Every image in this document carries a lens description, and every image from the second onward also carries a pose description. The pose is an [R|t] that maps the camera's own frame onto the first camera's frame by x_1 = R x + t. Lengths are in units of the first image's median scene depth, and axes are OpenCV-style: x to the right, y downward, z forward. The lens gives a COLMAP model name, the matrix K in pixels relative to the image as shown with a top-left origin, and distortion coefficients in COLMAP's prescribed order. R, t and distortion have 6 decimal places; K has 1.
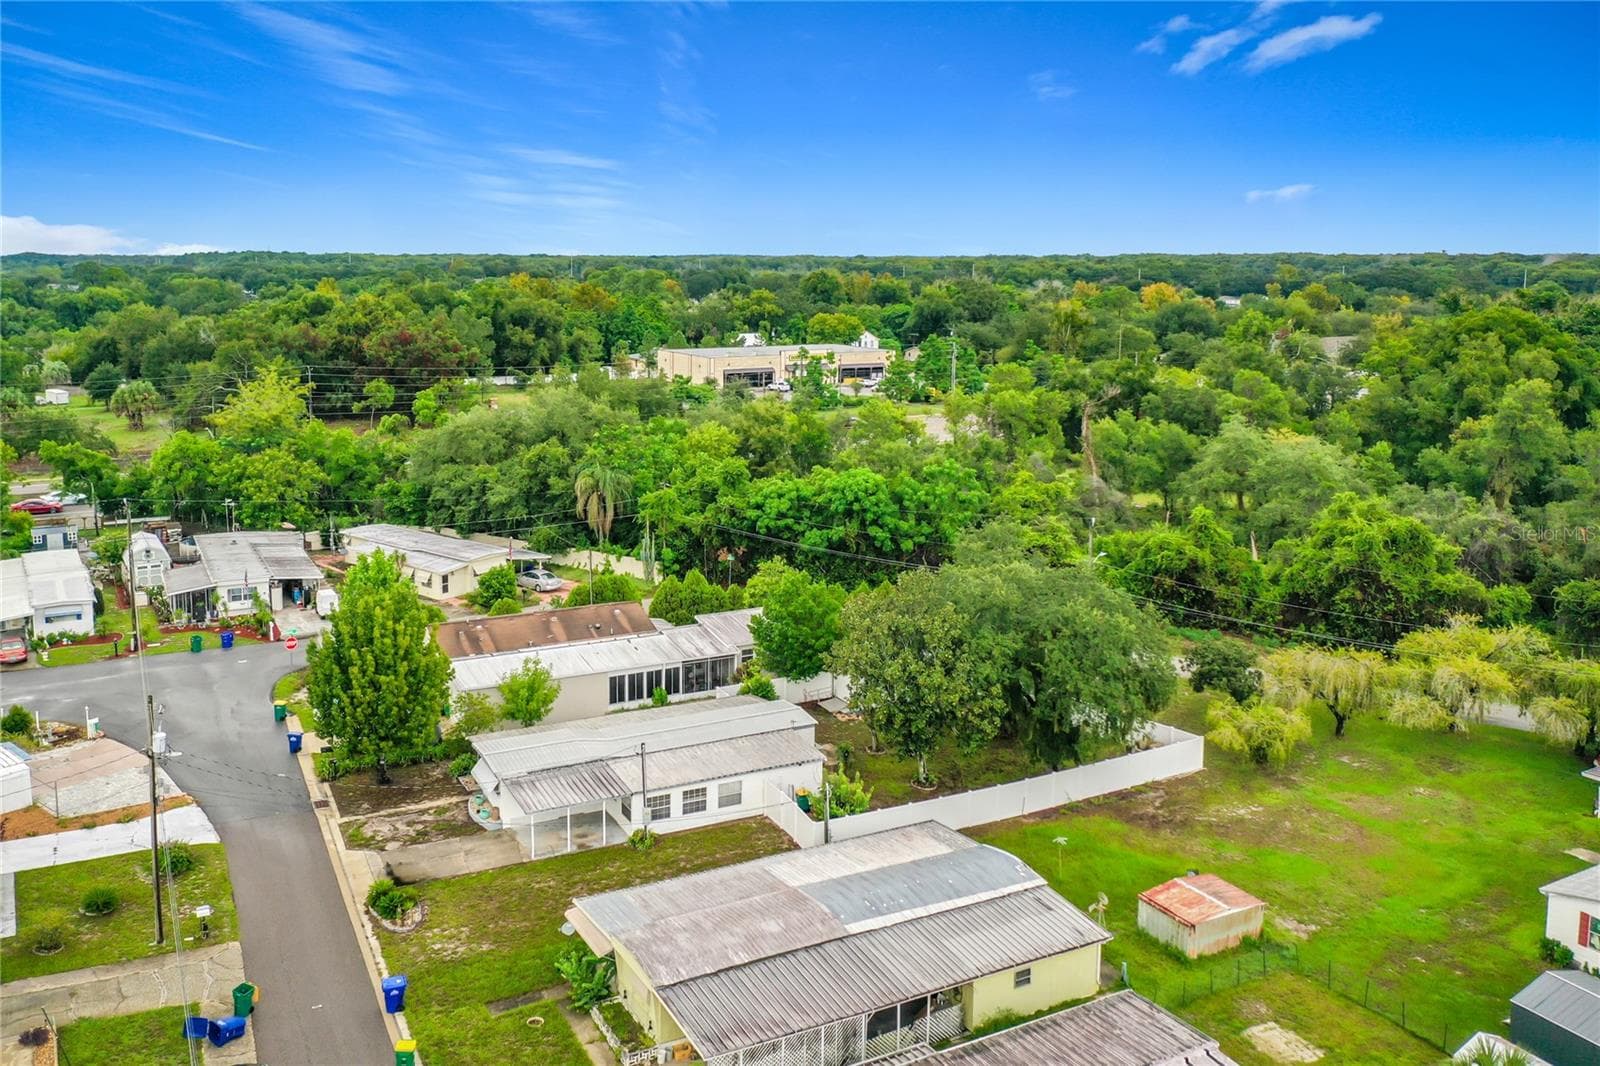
lens RADIAL K [[1215.9, 0, 800.0], [0, 1215.9, 533.0], [0, 0, 1]] dist [-0.011417, -0.007887]
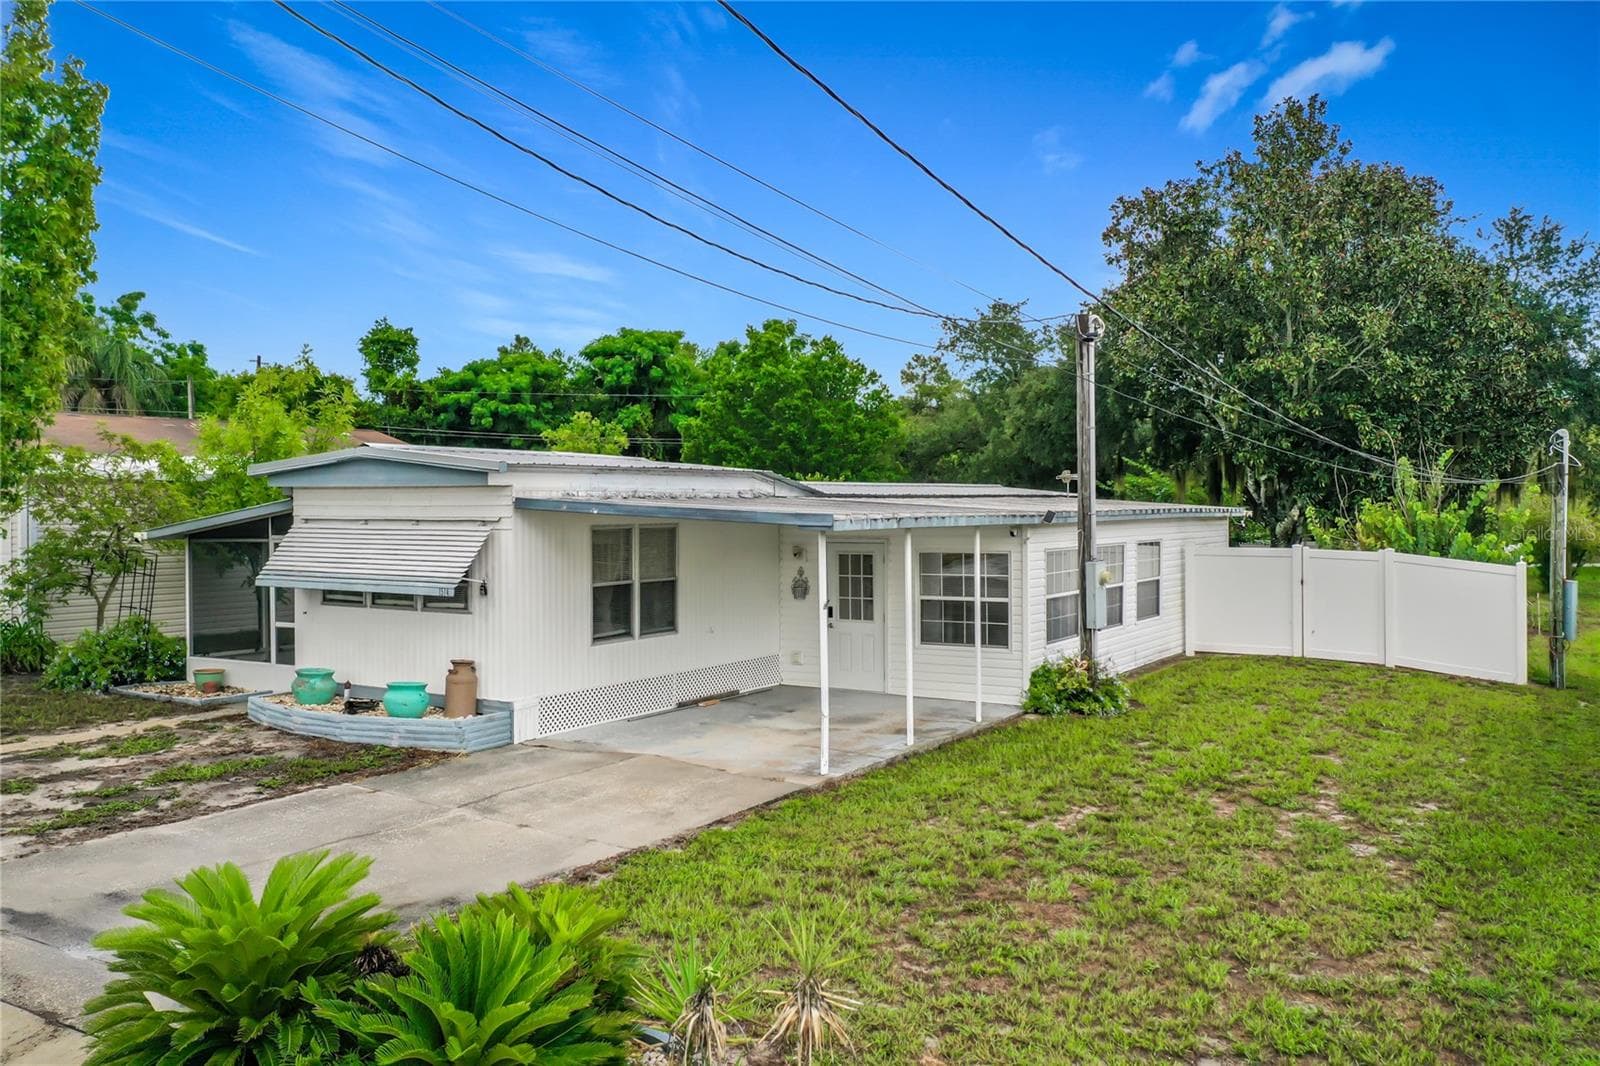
lens RADIAL K [[1245.9, 0, 825.7], [0, 1245.9, 527.9], [0, 0, 1]] dist [-0.011644, -0.006858]
pose [[0.860099, -0.027596, 0.509381, -0.237751], [0.119778, 0.981545, -0.149072, 0.187890], [-0.495866, 0.189229, 0.847531, 0.591858]]
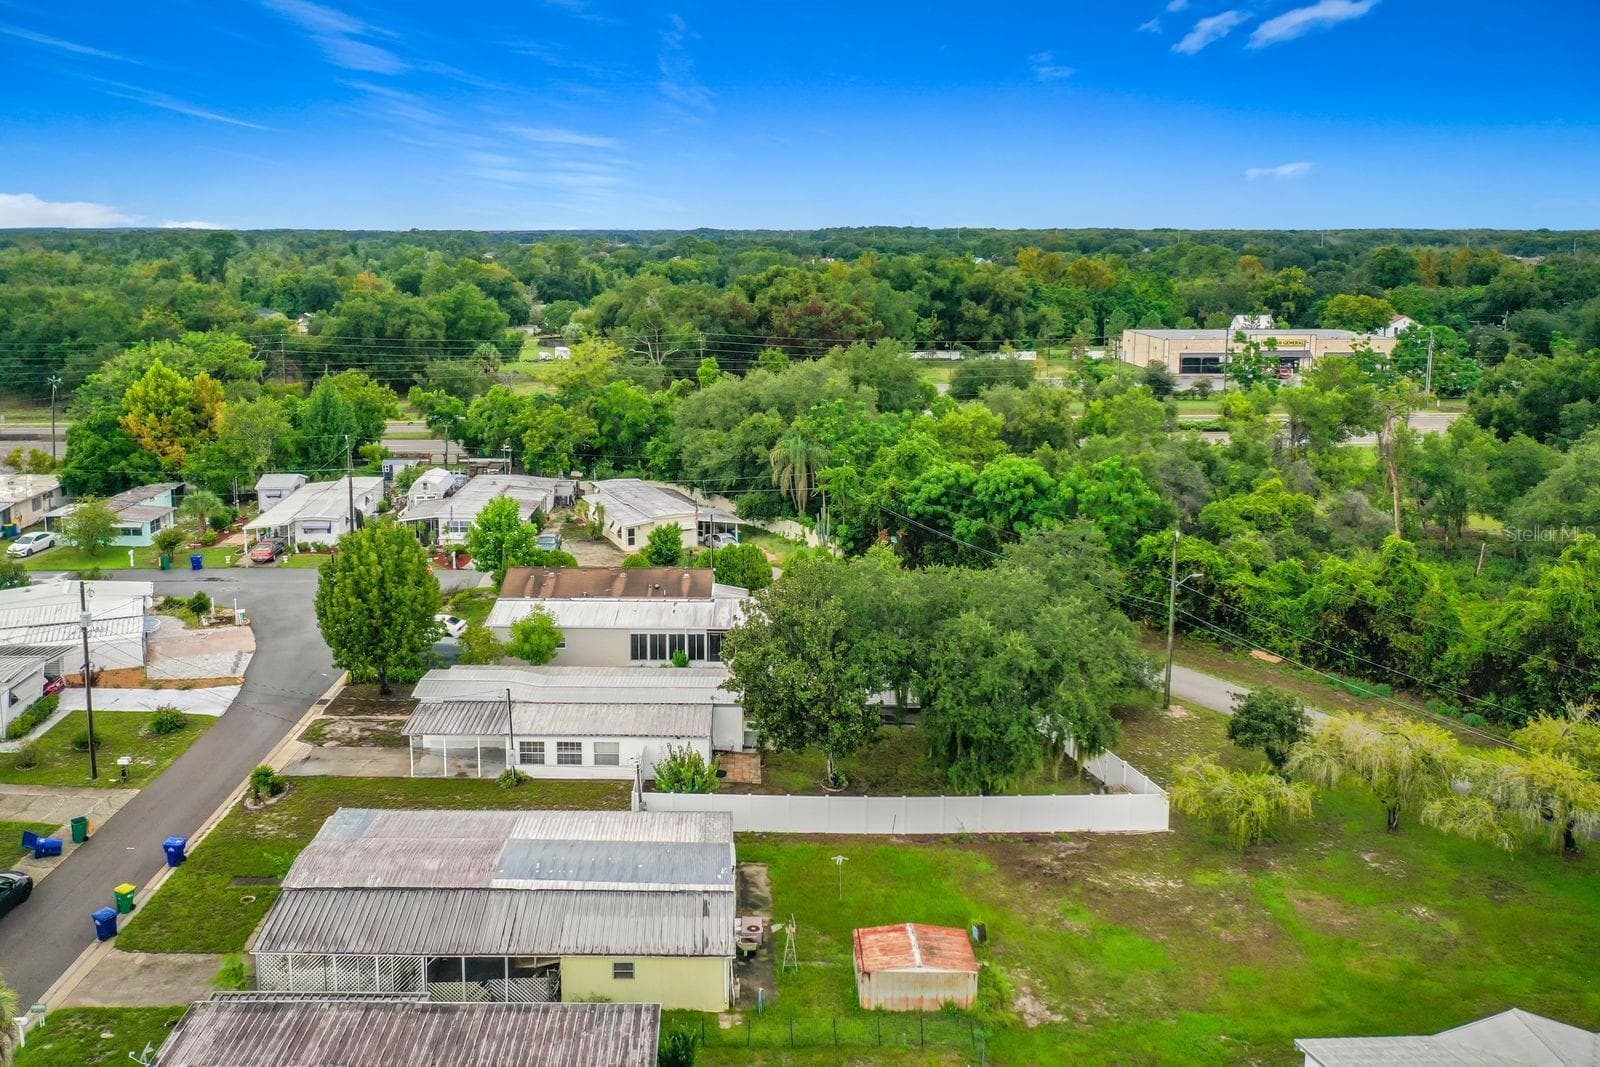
lens RADIAL K [[1245.9, 0, 825.7], [0, 1245.9, 528.4], [0, 0, 1]] dist [-0.011644, -0.006858]
pose [[0.899282, 0.097318, -0.426404, 0.426125], [-0.092760, 0.995190, 0.031502, -0.020988], [0.427418, 0.011224, 0.903984, 0.093283]]
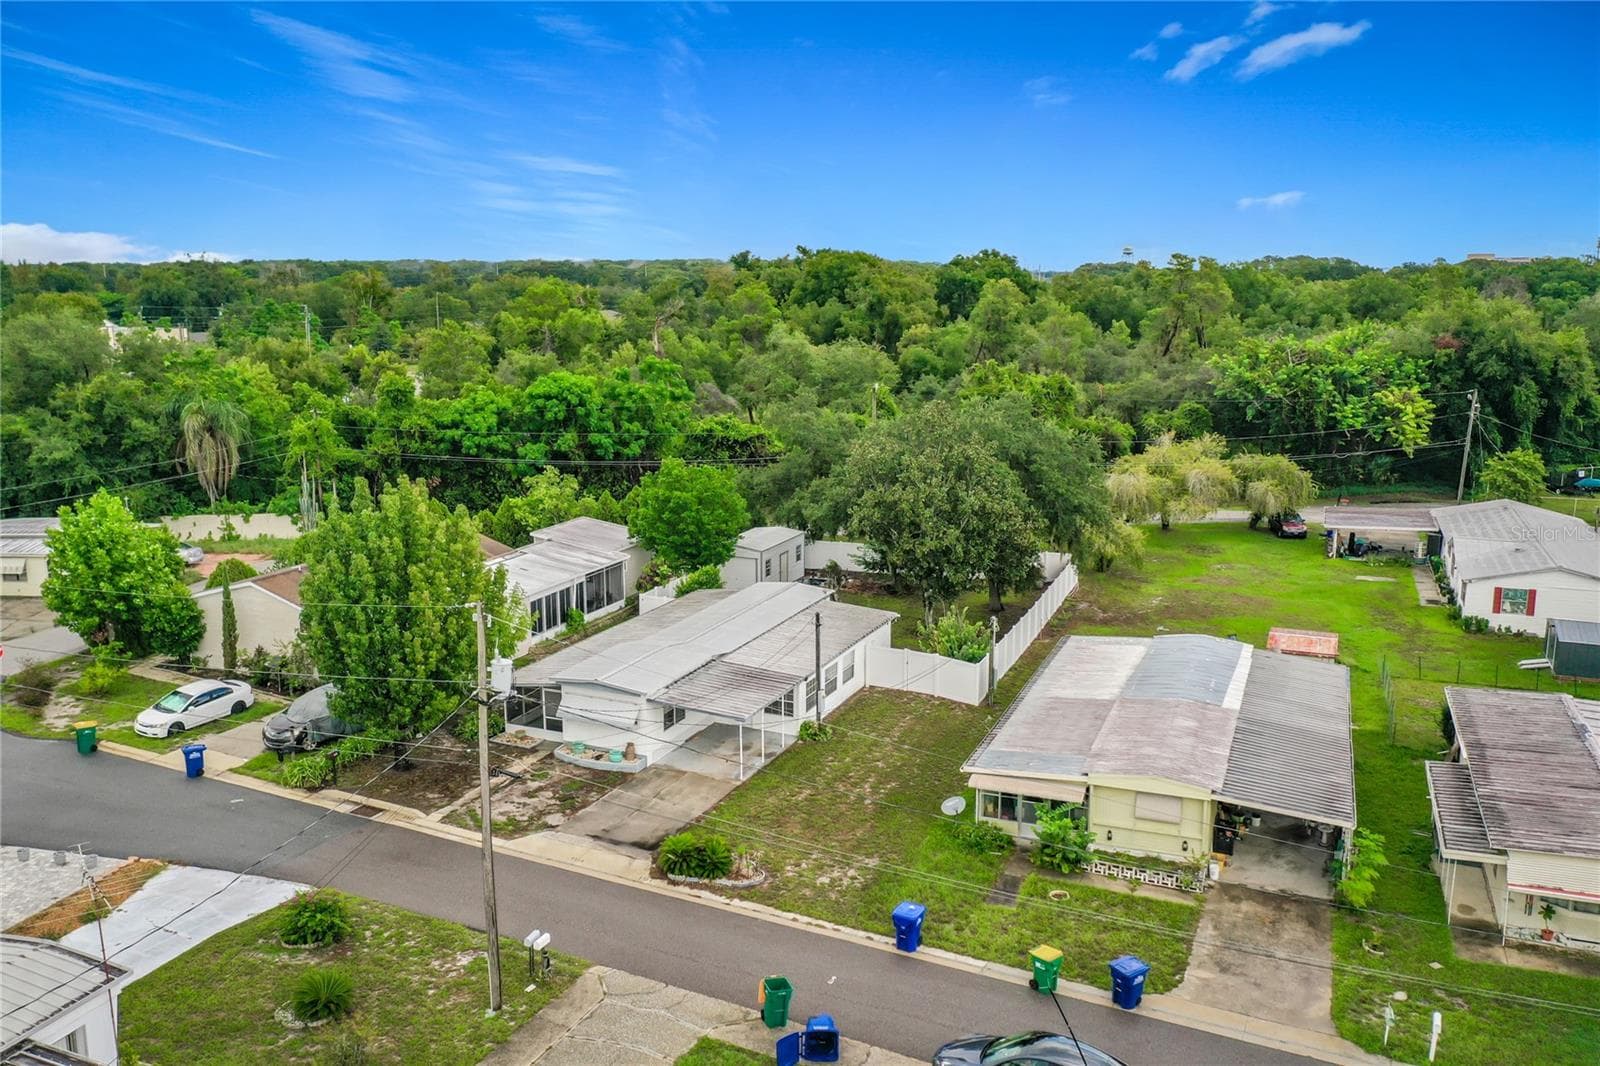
lens RADIAL K [[1207.0, 0, 800.0], [0, 1207.0, 533.0], [0, 0, 1]] dist [-0.005495, -0.000819]
pose [[0.791094, -0.137702, 0.595993, -0.457640], [0.136904, 0.989474, 0.046894, 0.059033], [-0.596177, 0.044496, 0.801619, 0.256648]]
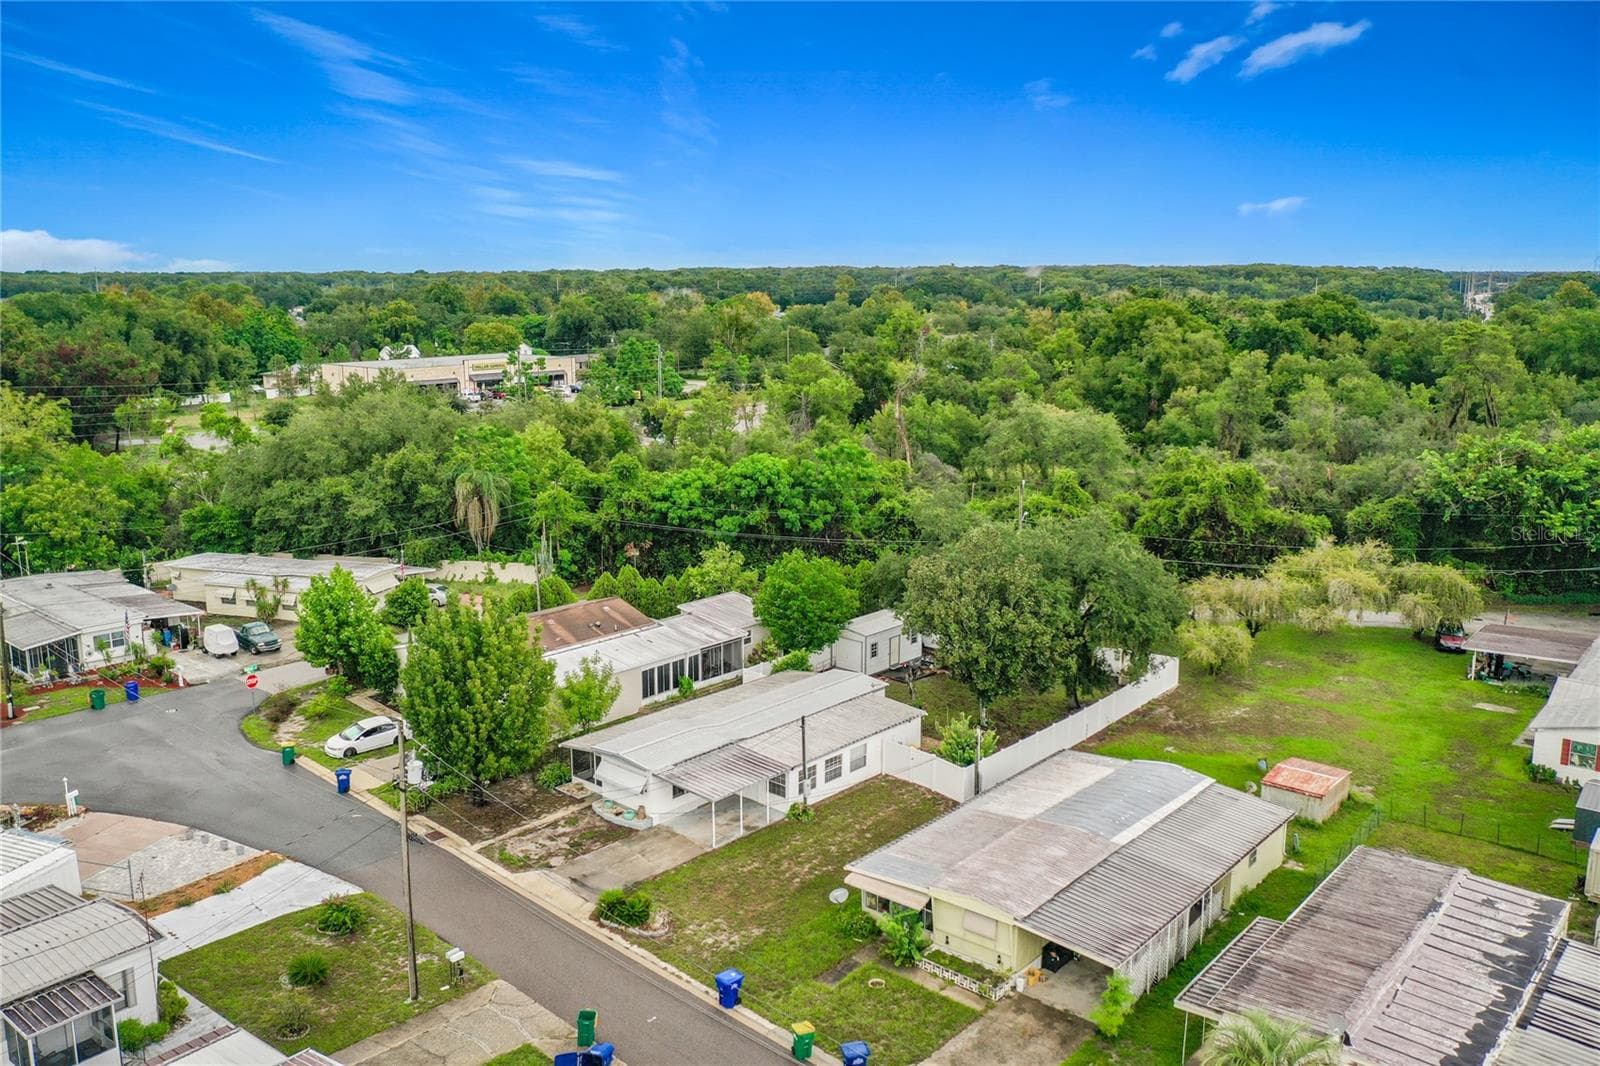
lens RADIAL K [[1192.8, 0, 835.2], [0, 1192.8, 542.8], [0, 0, 1]] dist [-0.007829, -0.003417]
pose [[0.933668, -0.083640, 0.348236, -0.321428], [0.083042, 0.996407, 0.016674, 0.012817], [-0.348379, 0.013350, 0.937259, 0.050121]]
